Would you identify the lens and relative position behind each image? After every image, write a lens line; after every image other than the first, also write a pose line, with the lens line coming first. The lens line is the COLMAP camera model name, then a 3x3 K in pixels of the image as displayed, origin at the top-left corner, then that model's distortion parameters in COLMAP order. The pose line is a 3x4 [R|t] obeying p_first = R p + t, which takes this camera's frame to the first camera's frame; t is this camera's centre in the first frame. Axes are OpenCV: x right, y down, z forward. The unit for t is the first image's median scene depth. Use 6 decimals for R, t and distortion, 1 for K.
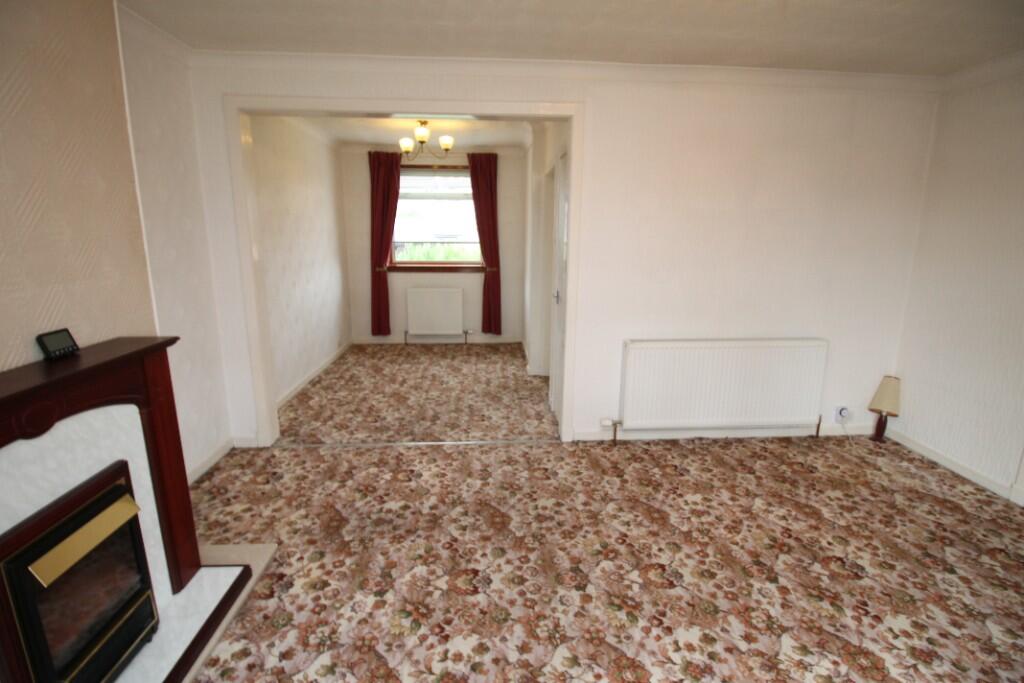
lens RADIAL K [[478.7, 0, 511.6], [0, 478.7, 330.6], [0, 0, 1]] dist [-0.016333, -0.004502]
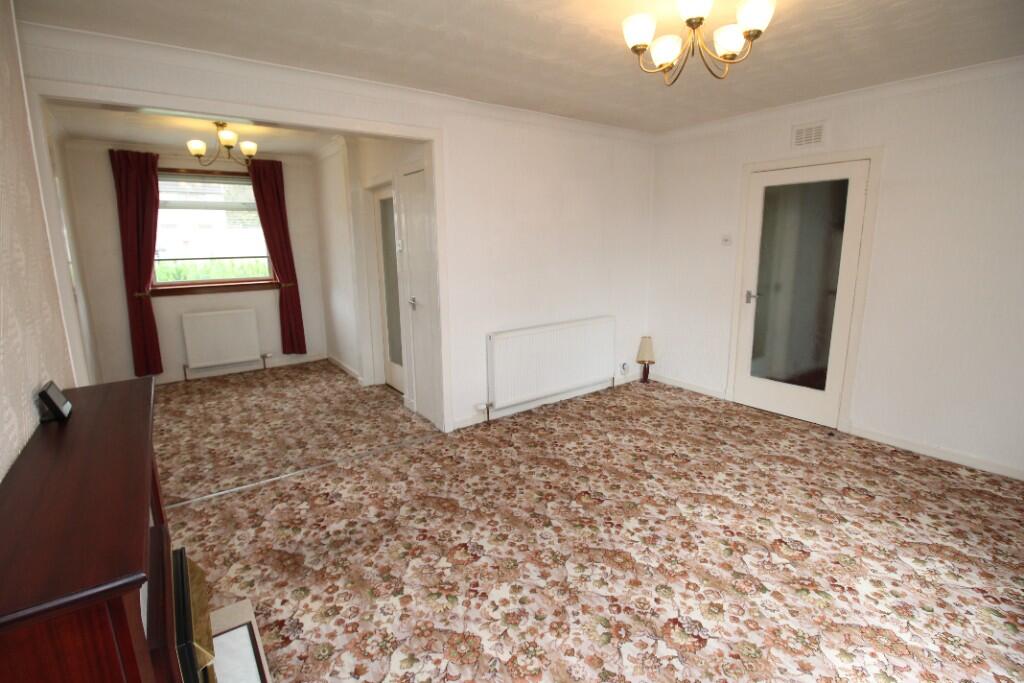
lens RADIAL K [[478.7, 0, 509.0], [0, 478.7, 341.9], [0, 0, 1]] dist [-0.016333, -0.004502]
pose [[0.840029, -0.129989, 0.526739, -0.178803], [0.128571, 0.990913, 0.039498, -0.000090], [-0.527087, 0.034544, 0.849109, -0.010538]]
